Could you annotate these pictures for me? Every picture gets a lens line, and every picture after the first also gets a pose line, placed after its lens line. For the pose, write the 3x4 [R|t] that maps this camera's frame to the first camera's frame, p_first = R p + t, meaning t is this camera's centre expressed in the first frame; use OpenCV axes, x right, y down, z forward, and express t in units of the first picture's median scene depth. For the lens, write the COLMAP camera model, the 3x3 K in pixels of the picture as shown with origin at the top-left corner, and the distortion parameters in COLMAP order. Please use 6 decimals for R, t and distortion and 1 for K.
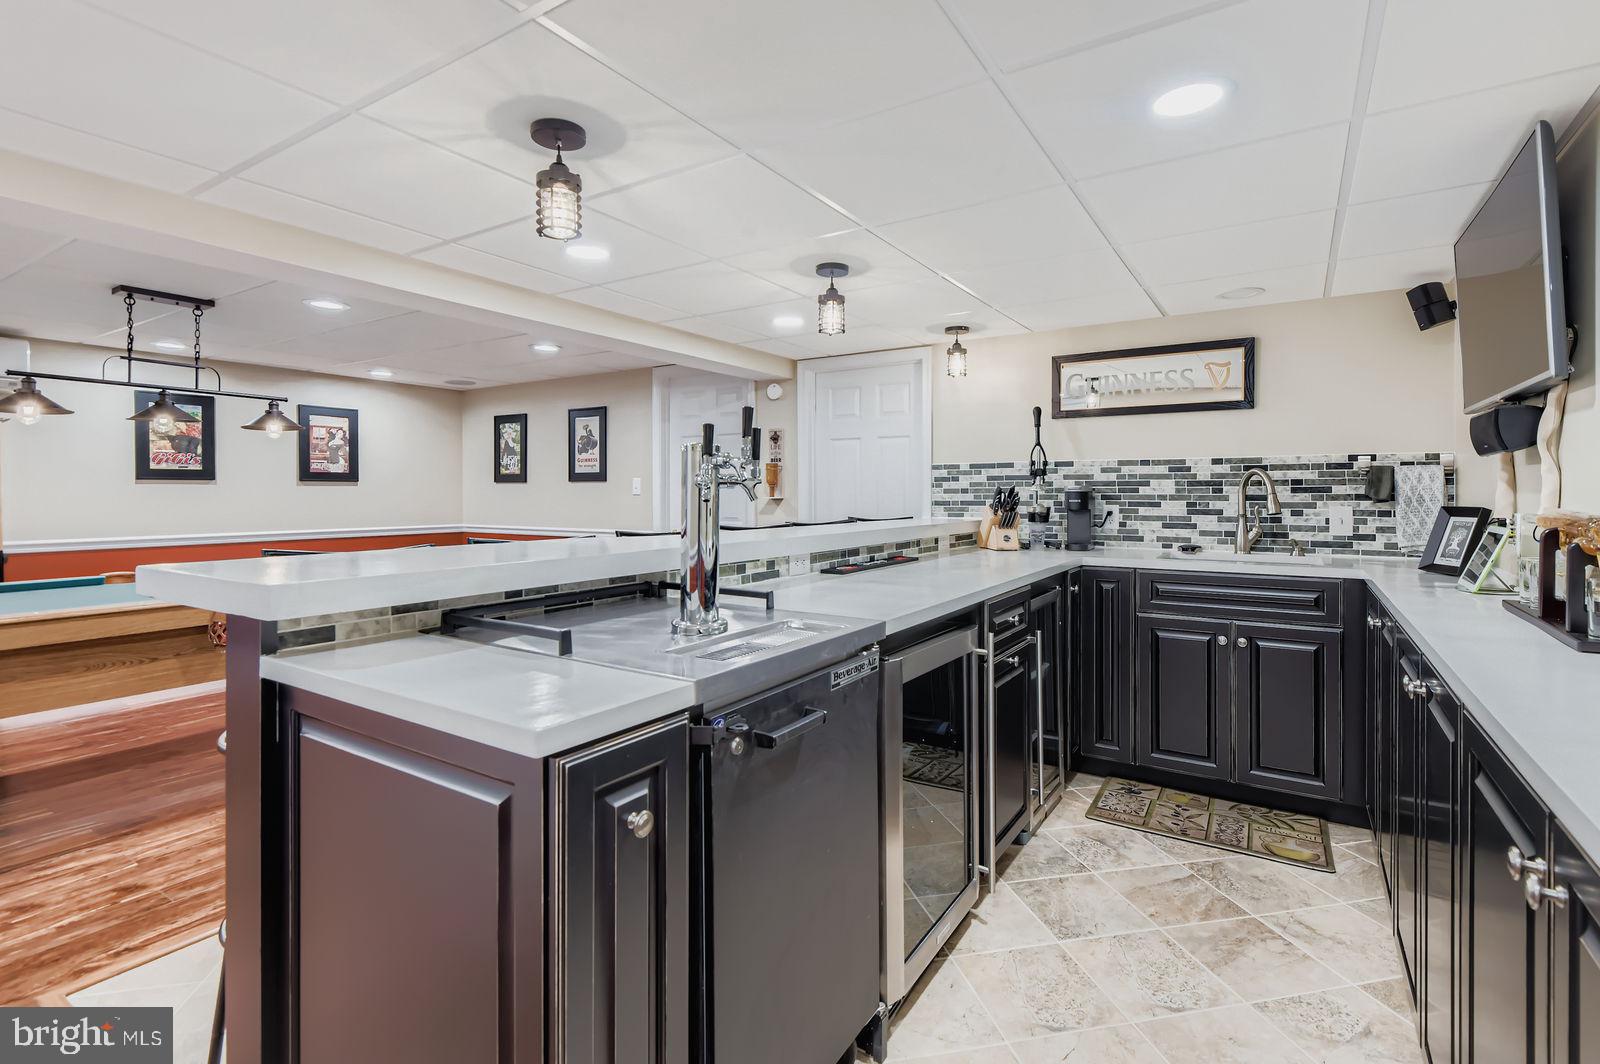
lens RADIAL K [[750.9, 0, 807.1], [0, 750.9, 524.9], [0, 0, 1]] dist [-0.000621, -0.000067]
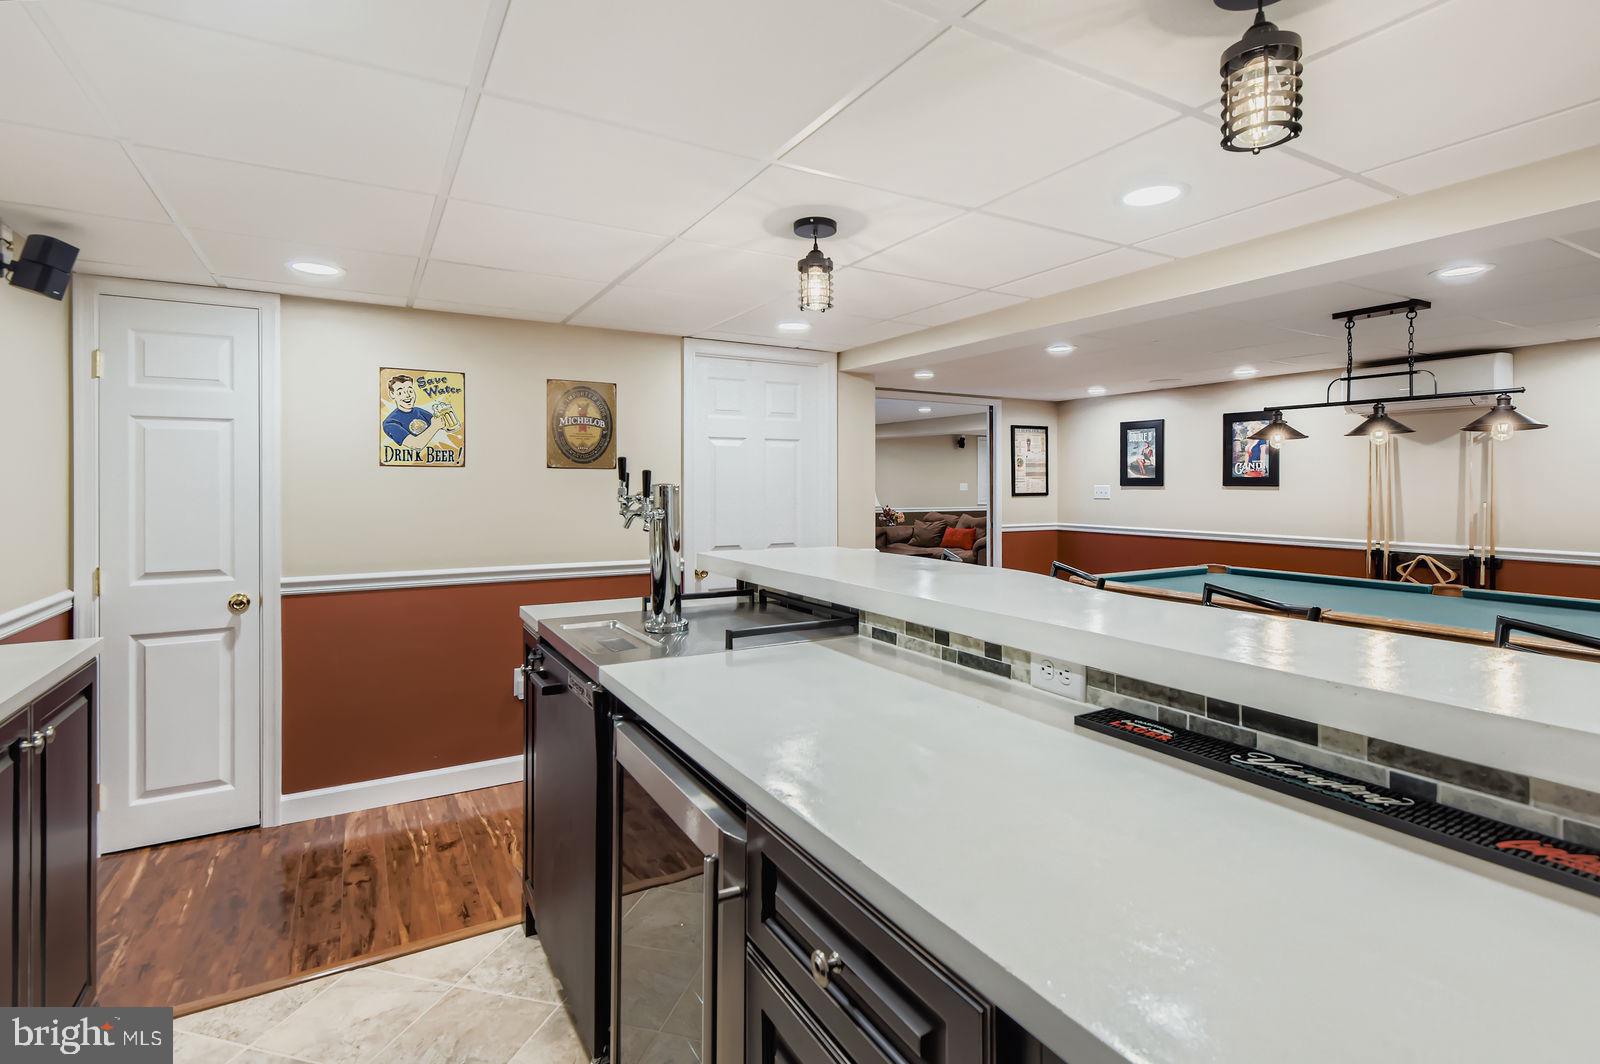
lens RADIAL K [[760.4, 0, 801.7], [0, 760.4, 487.0], [0, 0, 1]] dist [0.000056, -0.000043]
pose [[-0.452338, 0.002884, -0.891842, 0.556262], [-0.039587, 0.998944, 0.023308, -0.085839], [0.890967, 0.045848, -0.451747, 1.094410]]
